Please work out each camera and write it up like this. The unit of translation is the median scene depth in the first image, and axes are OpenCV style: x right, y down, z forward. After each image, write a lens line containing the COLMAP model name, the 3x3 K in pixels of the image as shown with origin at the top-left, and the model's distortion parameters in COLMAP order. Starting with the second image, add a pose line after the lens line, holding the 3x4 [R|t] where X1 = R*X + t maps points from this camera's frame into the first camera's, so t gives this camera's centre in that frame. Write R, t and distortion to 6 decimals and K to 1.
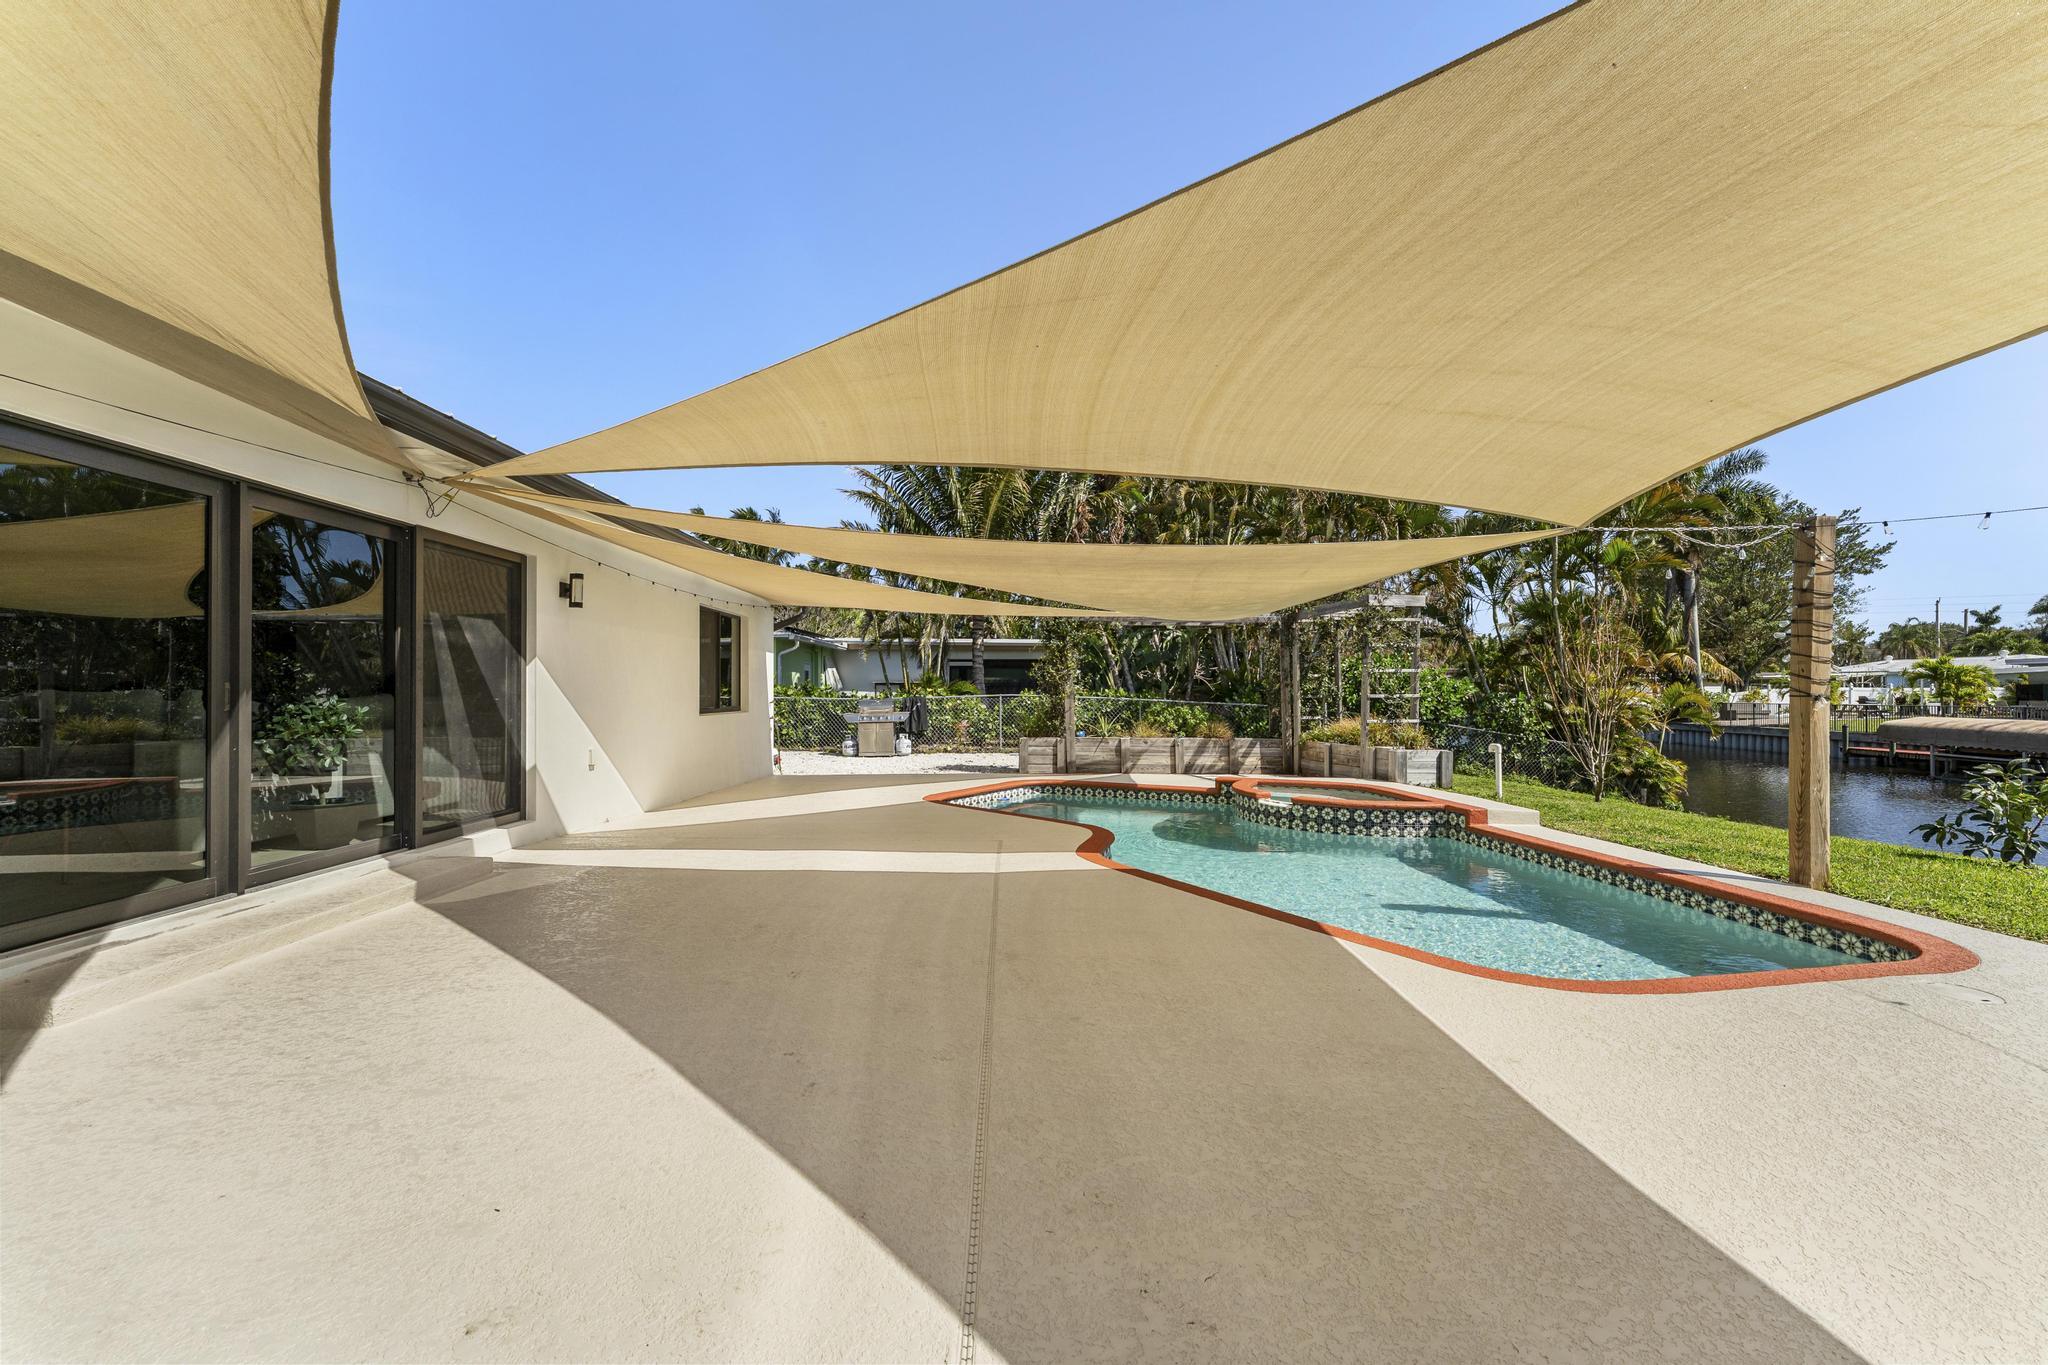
lens RADIAL K [[823.4, 0, 1023.6], [0, 823.4, 693.2], [0, 0, 1]] dist [0.001271, -0.000319]
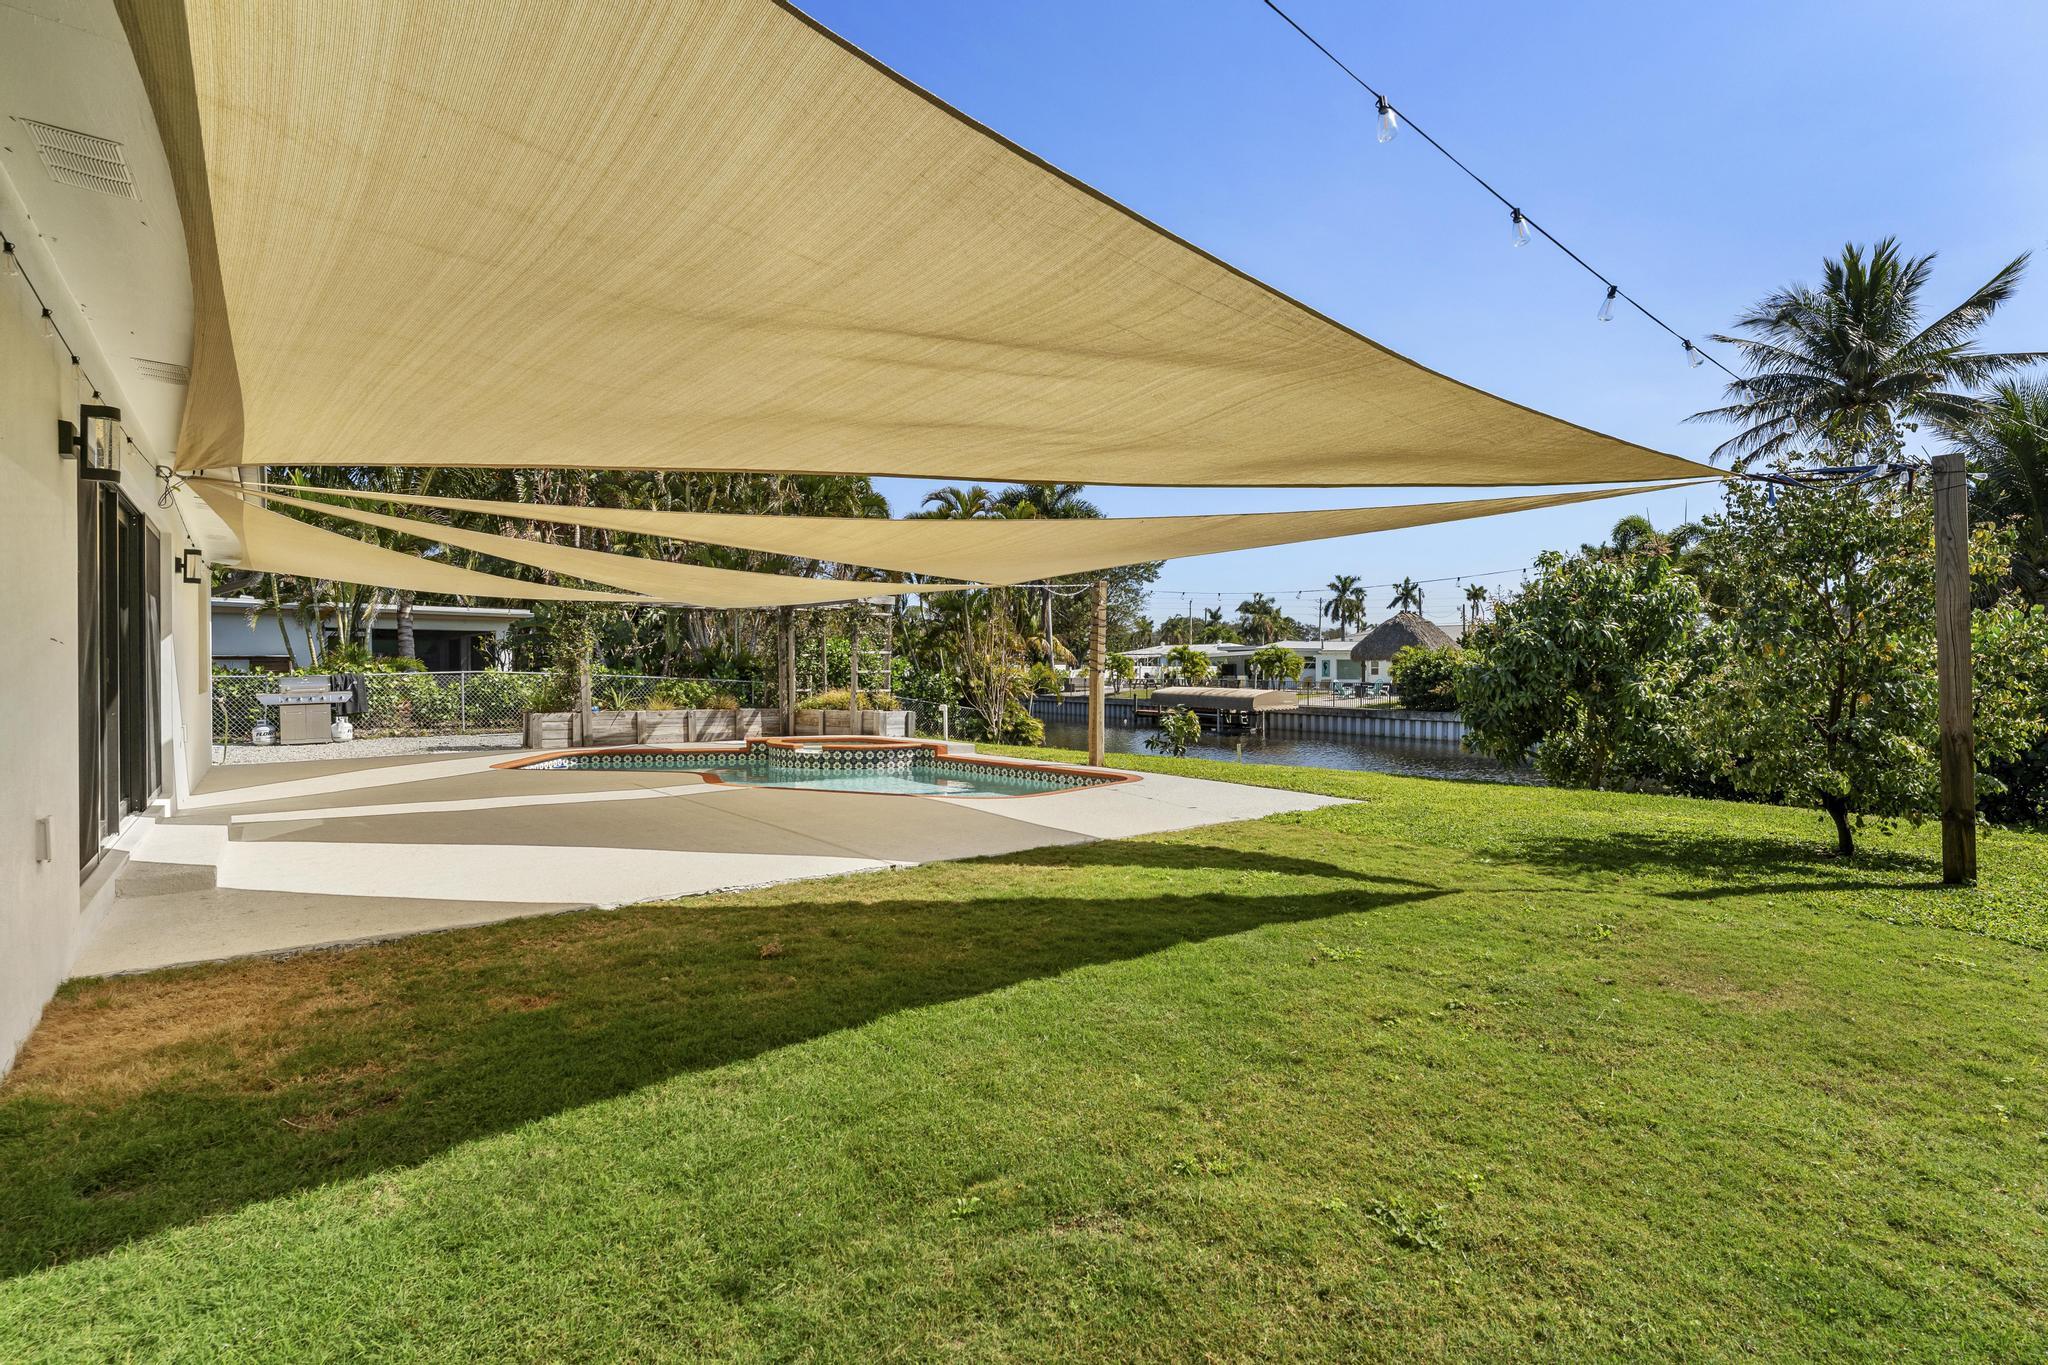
lens RADIAL K [[946.4, 0, 1026.9], [0, 946.4, 679.5], [0, 0, 1]] dist [-0.000624, -0.000087]
pose [[0.789404, -0.006091, 0.613844, -0.236054], [0.000562, 0.999958, 0.009201, 0.001803], [-0.613874, -0.006918, 0.789374, -0.284571]]
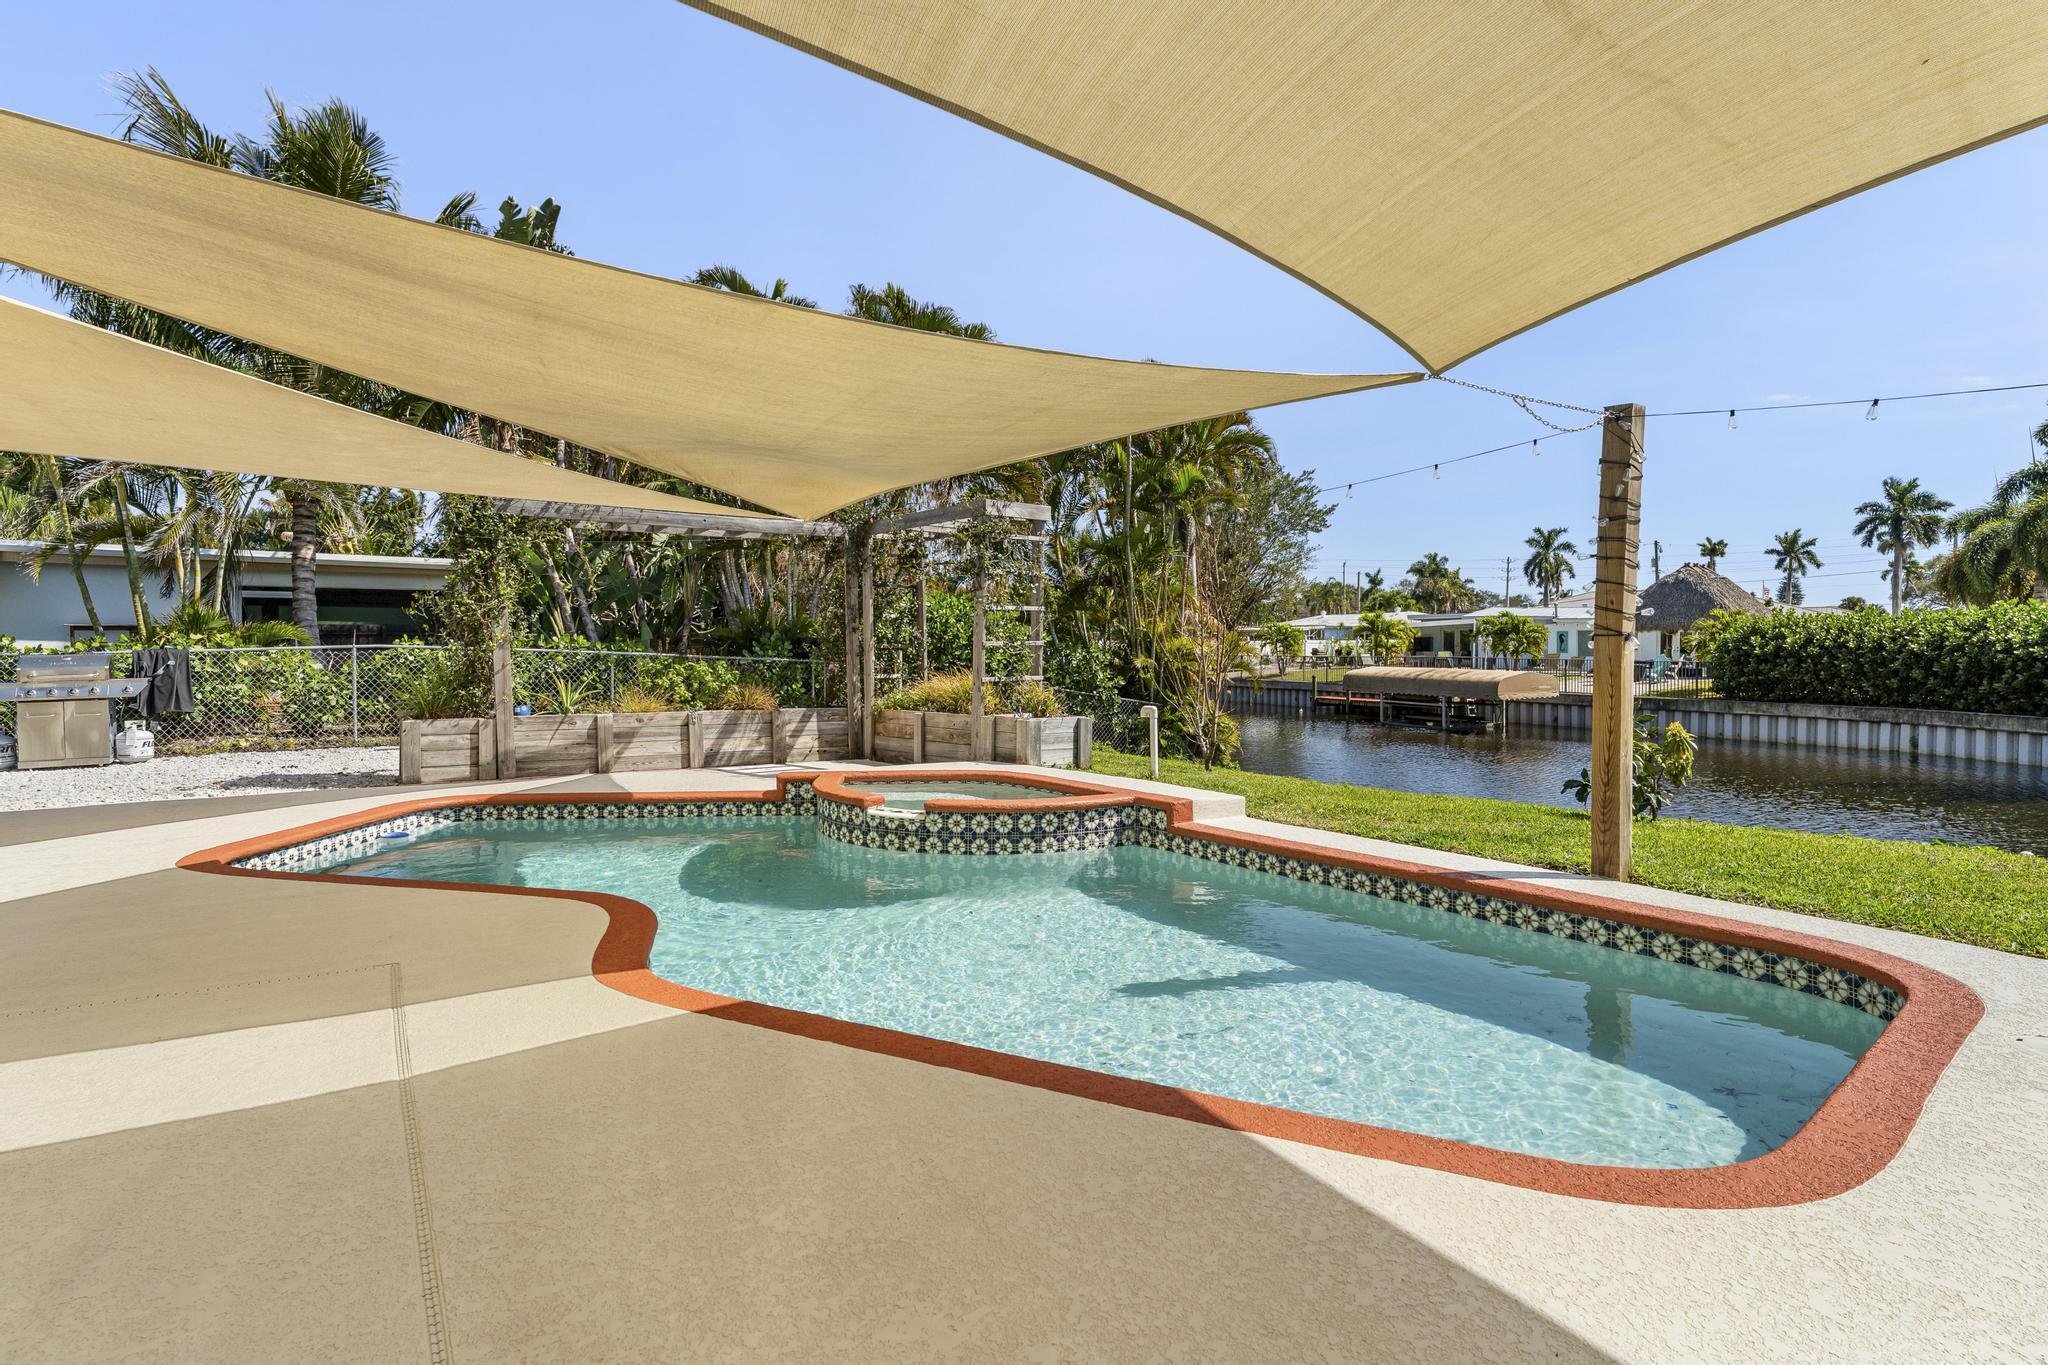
lens RADIAL K [[1044.0, 0, 1022.0], [0, 1044.0, 657.5], [0, 0, 1]] dist [0.000150, -0.000411]
pose [[0.851178, -0.007032, 0.524831, -0.018087], [0.002215, 0.999949, 0.009804, 0.005430], [-0.524873, -0.007182, 0.851150, 0.182792]]
